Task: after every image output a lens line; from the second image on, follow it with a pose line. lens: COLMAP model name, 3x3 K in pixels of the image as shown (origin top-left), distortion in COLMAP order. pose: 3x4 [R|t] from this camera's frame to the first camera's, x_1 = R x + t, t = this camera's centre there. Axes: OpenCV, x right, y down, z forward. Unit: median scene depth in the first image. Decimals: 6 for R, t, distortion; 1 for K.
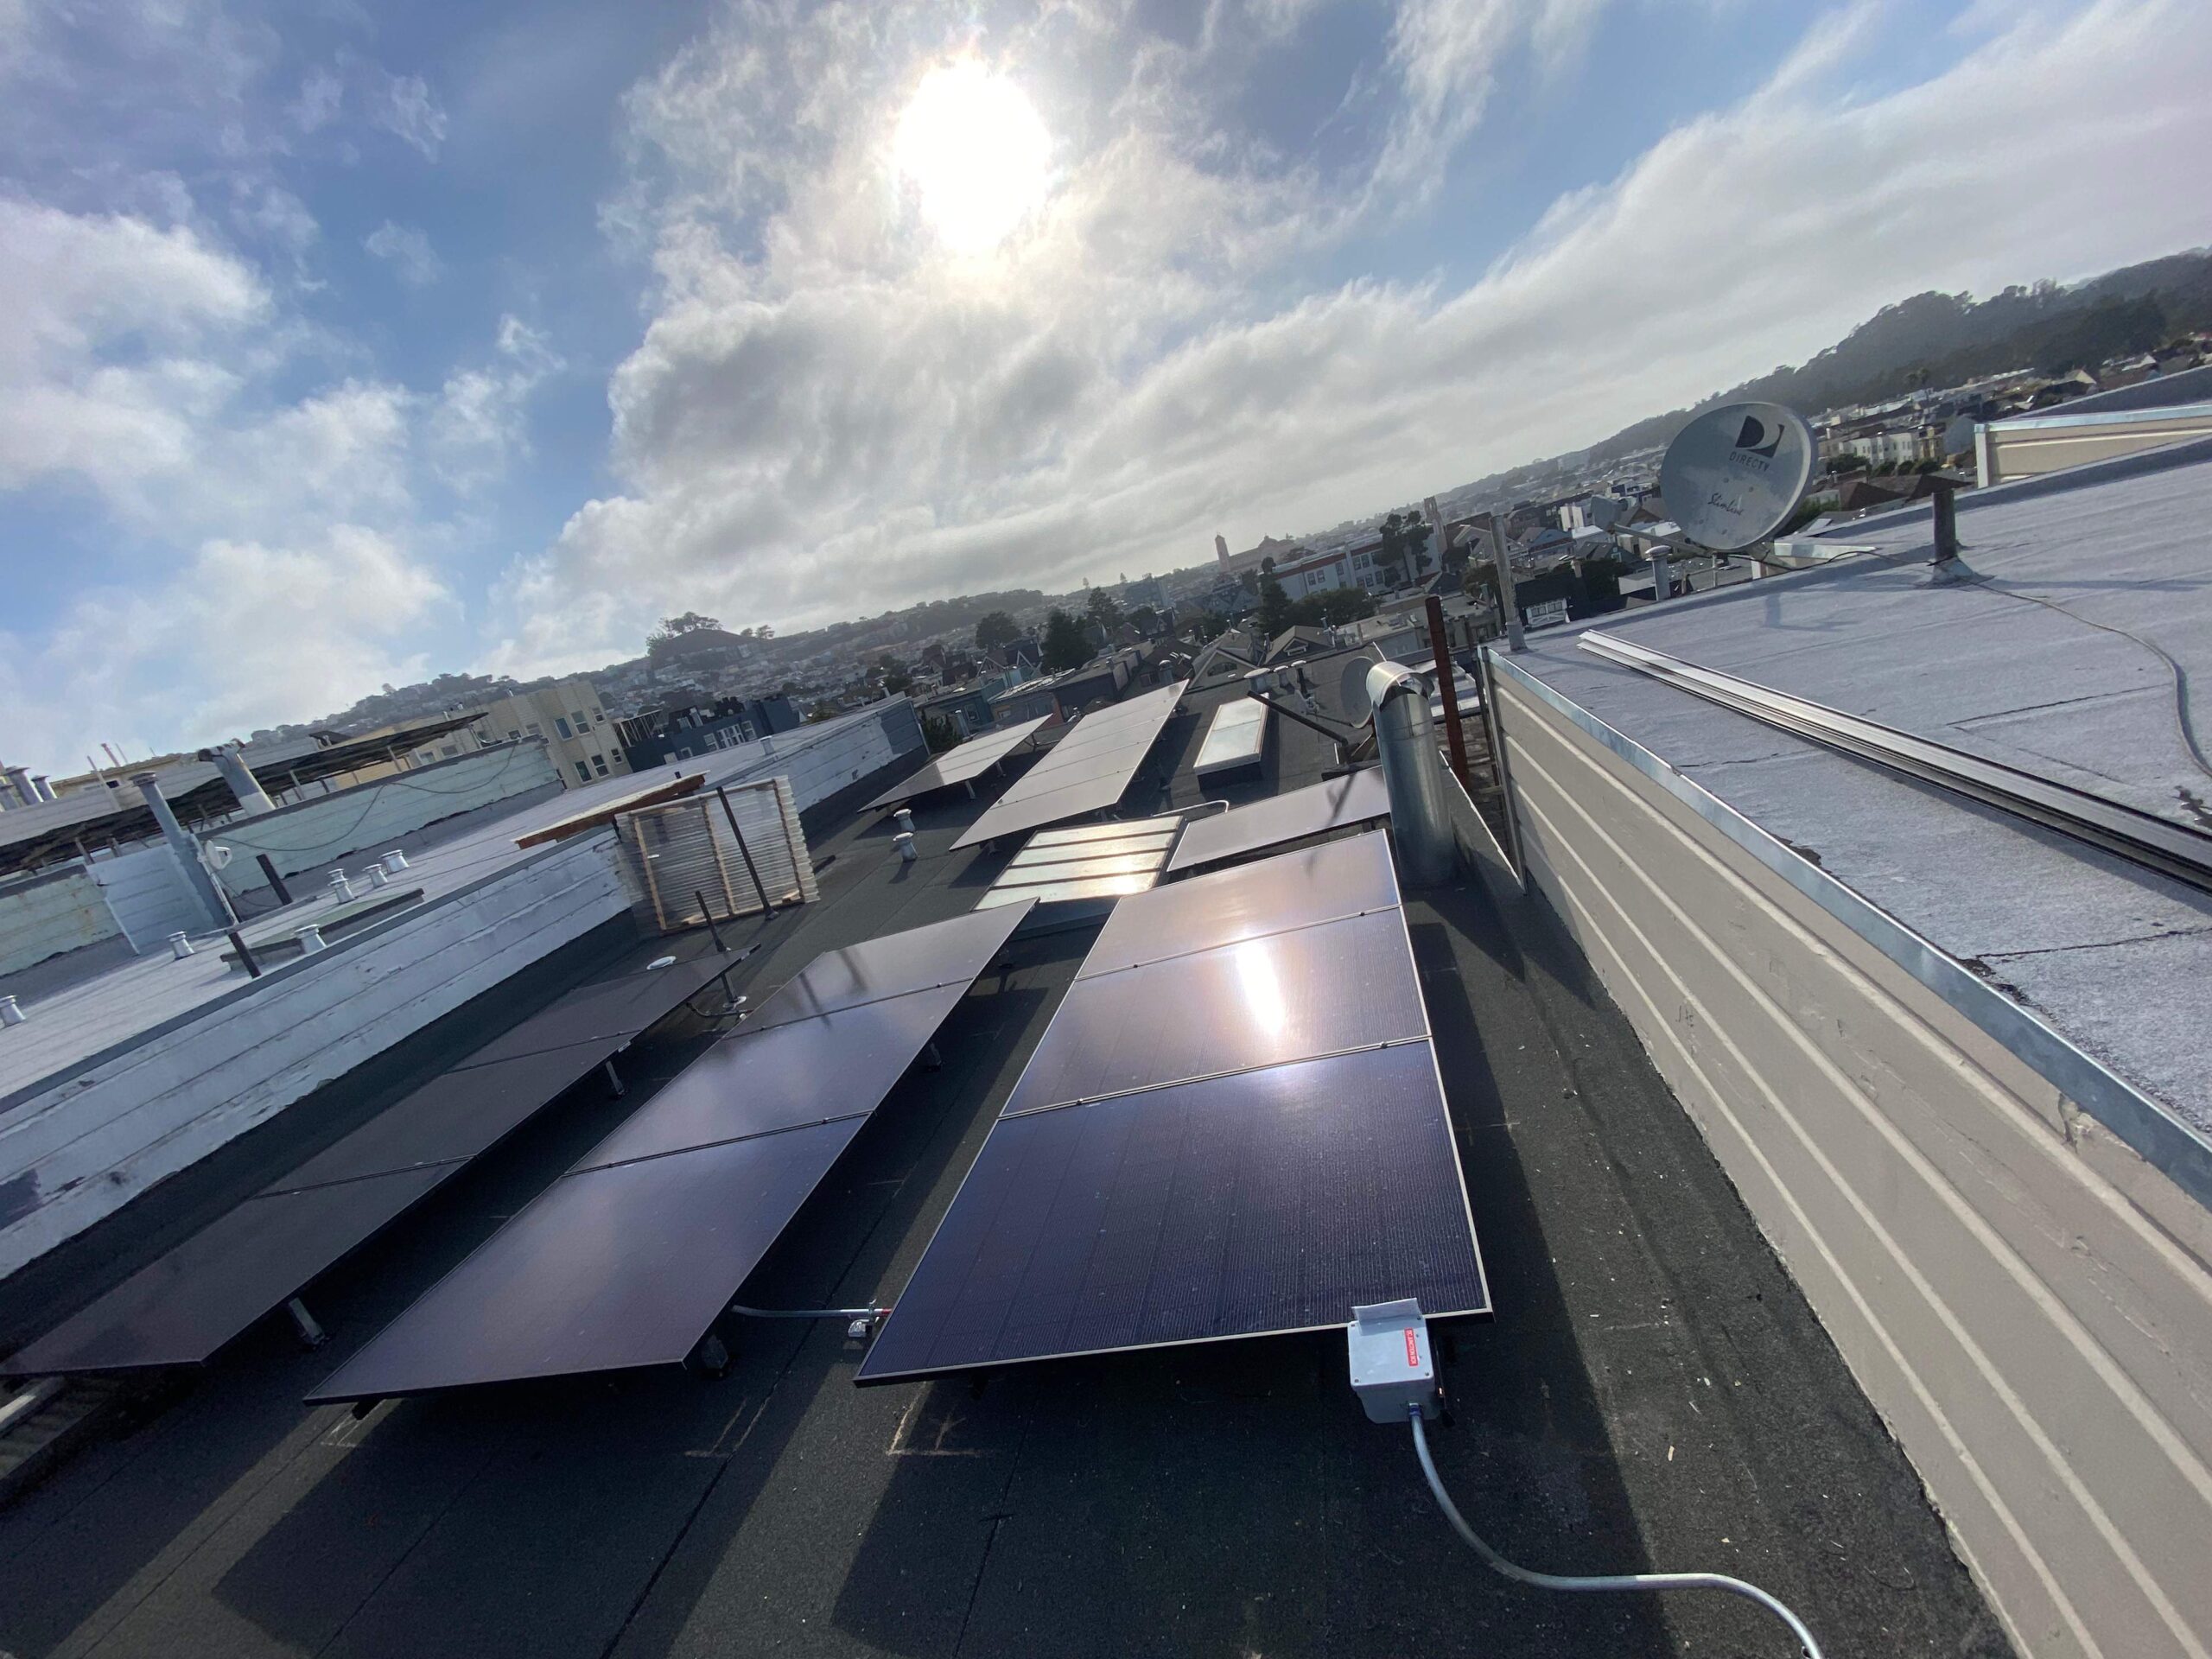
lens RADIAL K [[900.5, 0, 1103.8], [0, 900.5, 831.2], [0, 0, 1]] dist [0.017922, -0.019804]
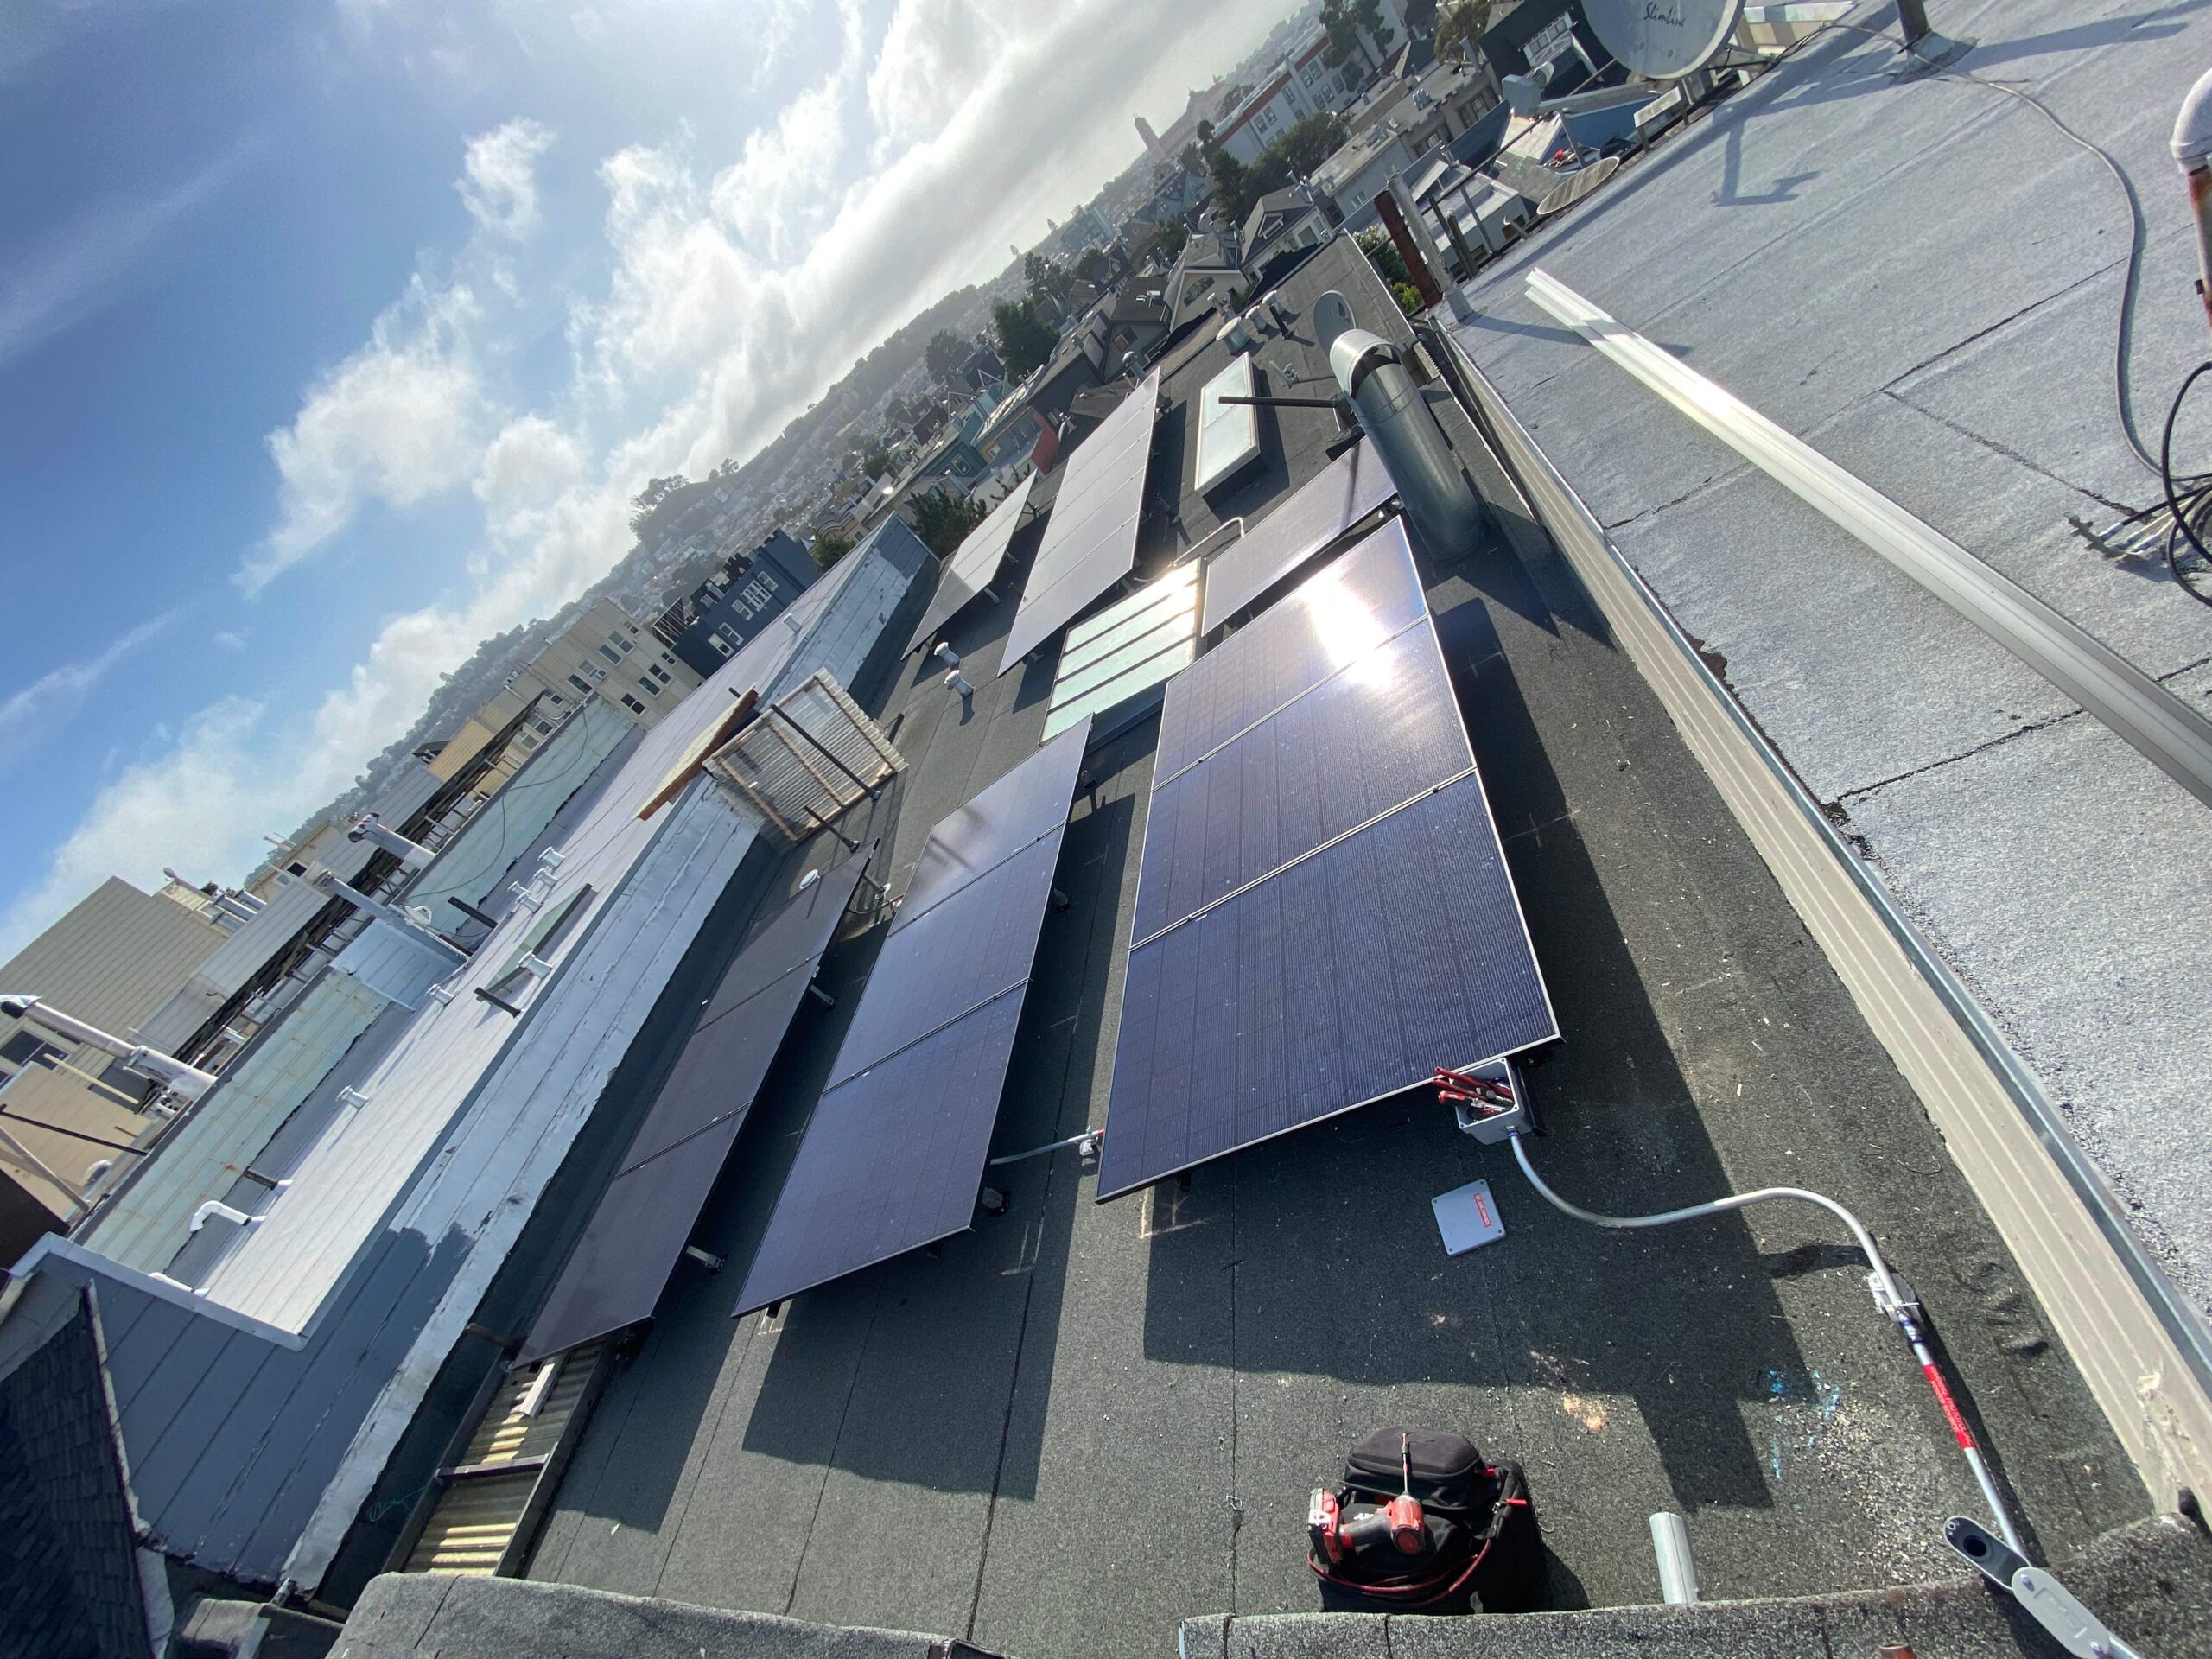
lens RADIAL K [[897.4, 0, 1103.8], [0, 897.4, 835.9], [0, 0, 1]] dist [0.033553, -0.031082]
pose [[0.919578, -0.357140, -0.163789, 0.034210], [0.390731, 0.875047, 0.285694, -0.054848], [0.041291, -0.326716, 0.944220, -0.011296]]
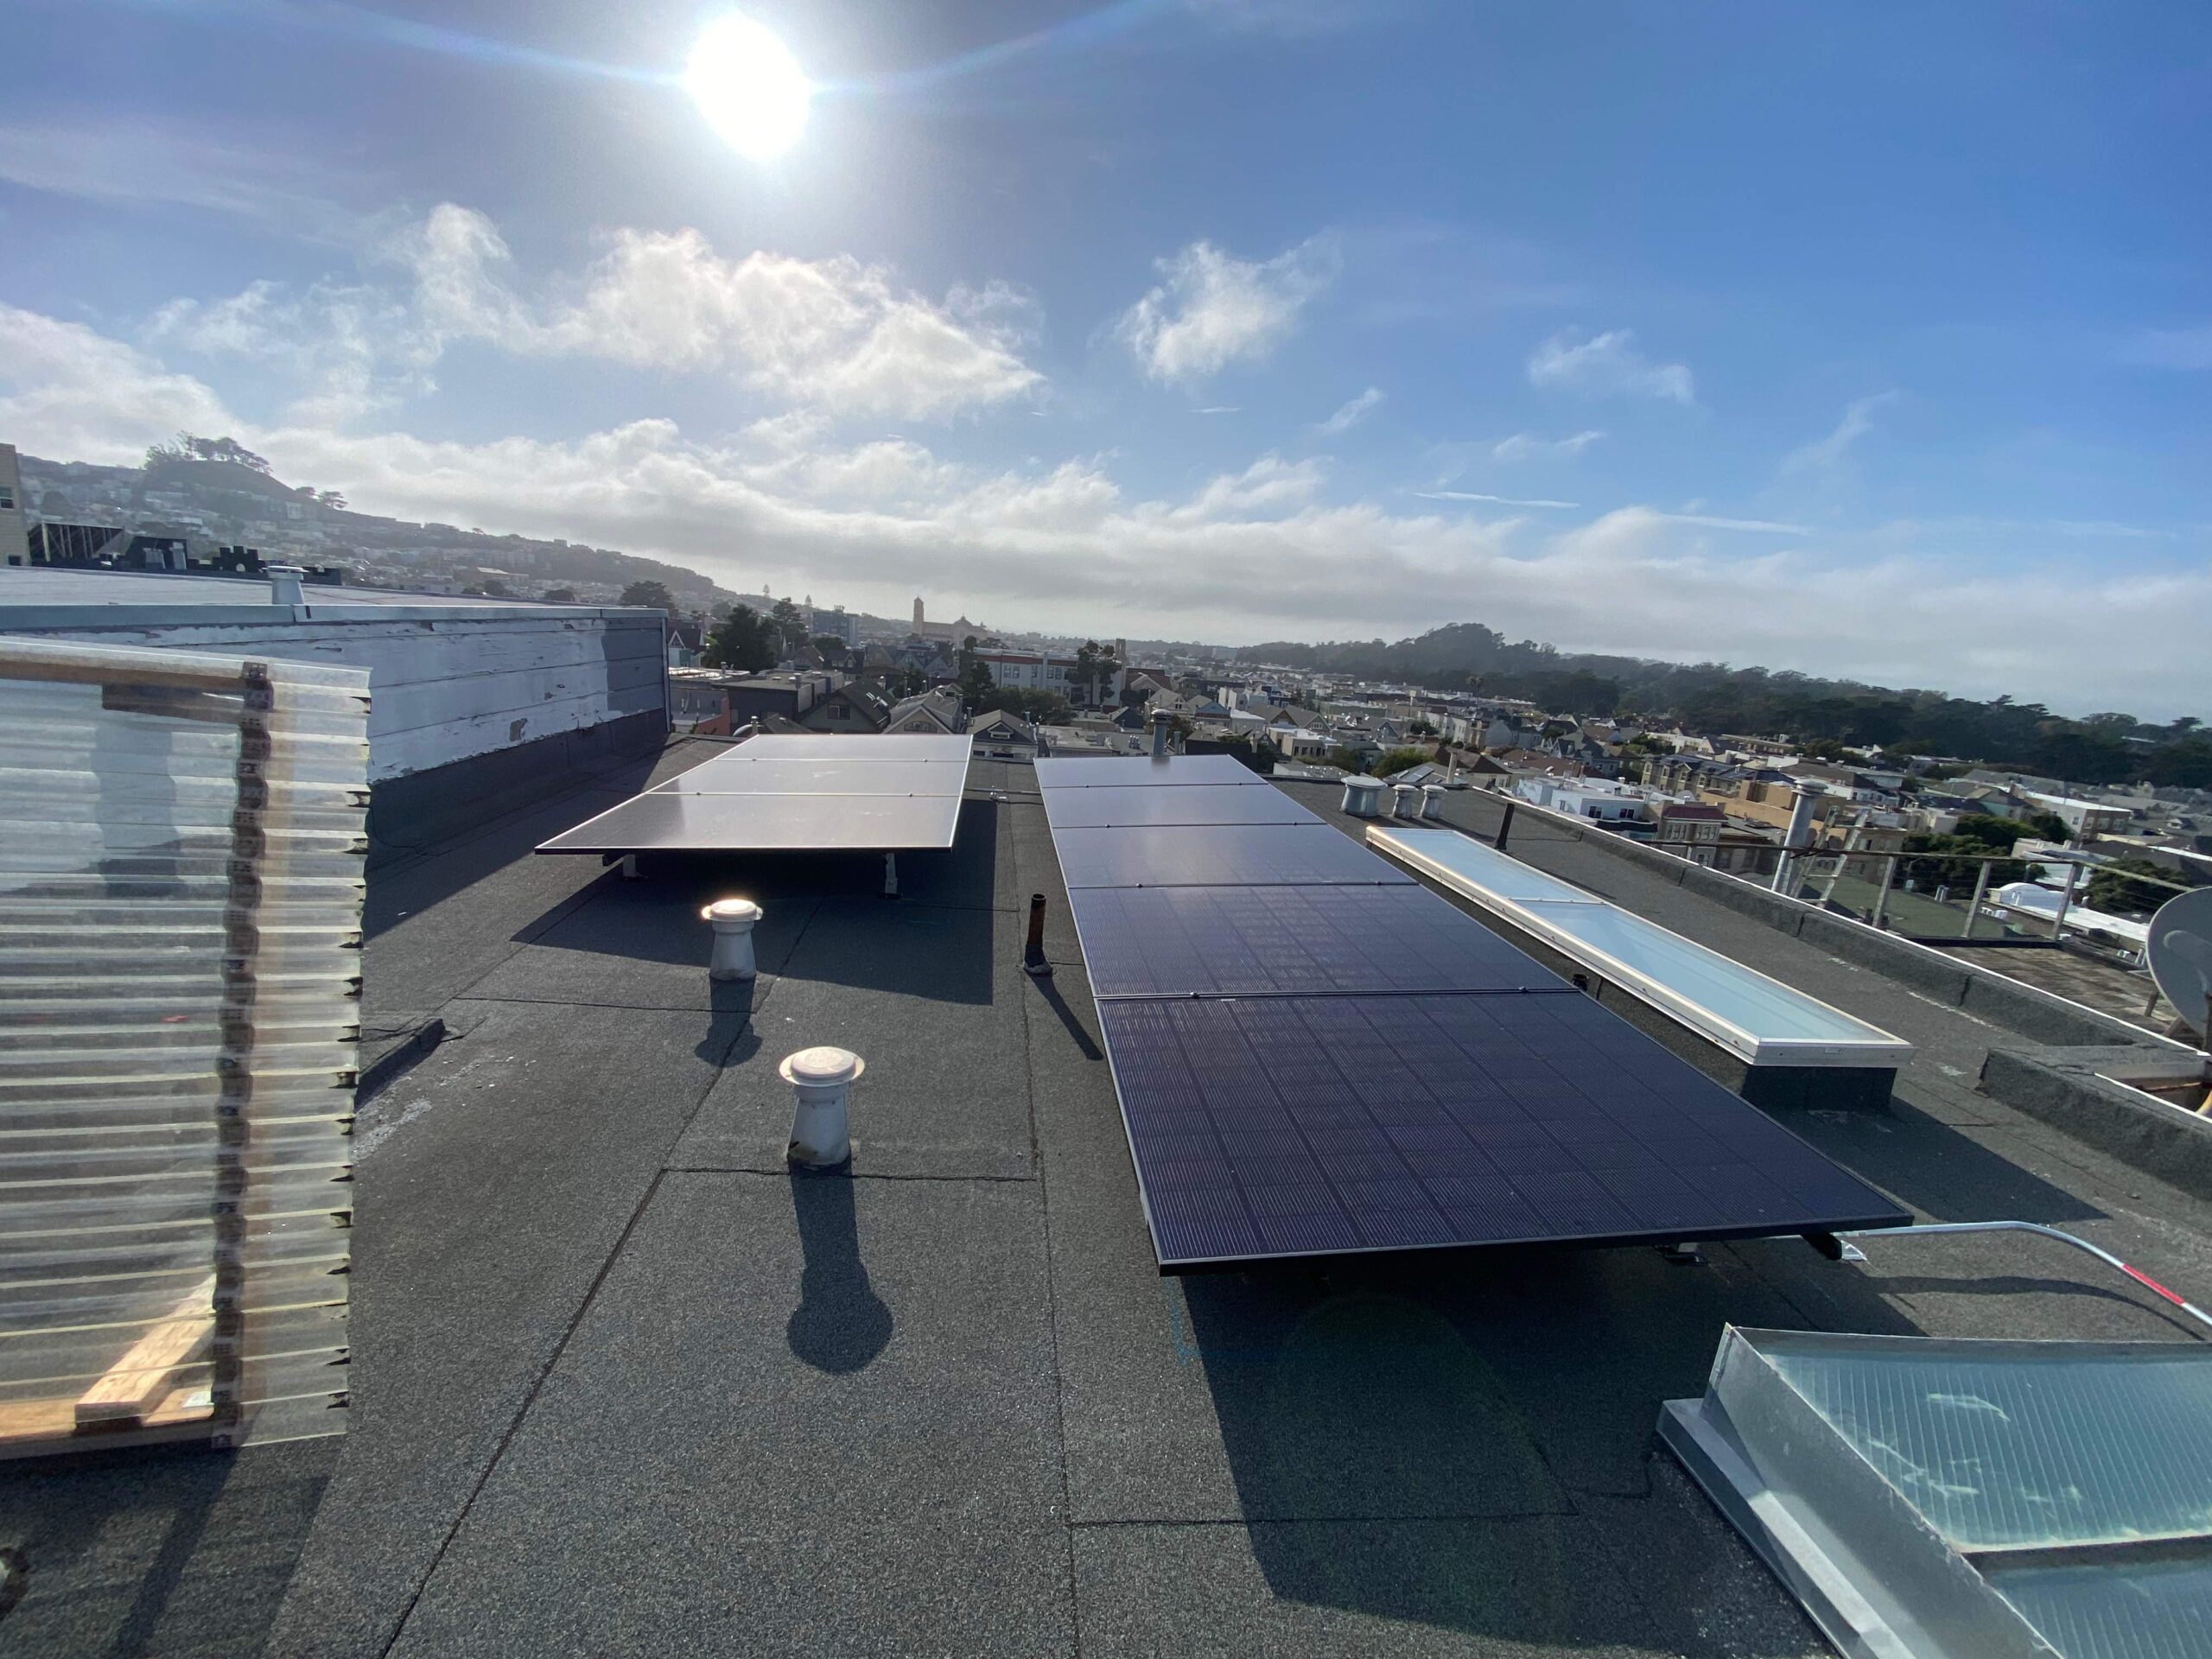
lens RADIAL K [[899.7, 0, 1099.2], [0, 899.7, 825.5], [0, 0, 1]] dist [0.027833, -0.024748]
pose [[0.883883, 0.273859, 0.379146, -0.251574], [-0.240331, 0.961378, -0.134137, -0.038806], [-0.401237, 0.027441, 0.915563, 0.693832]]
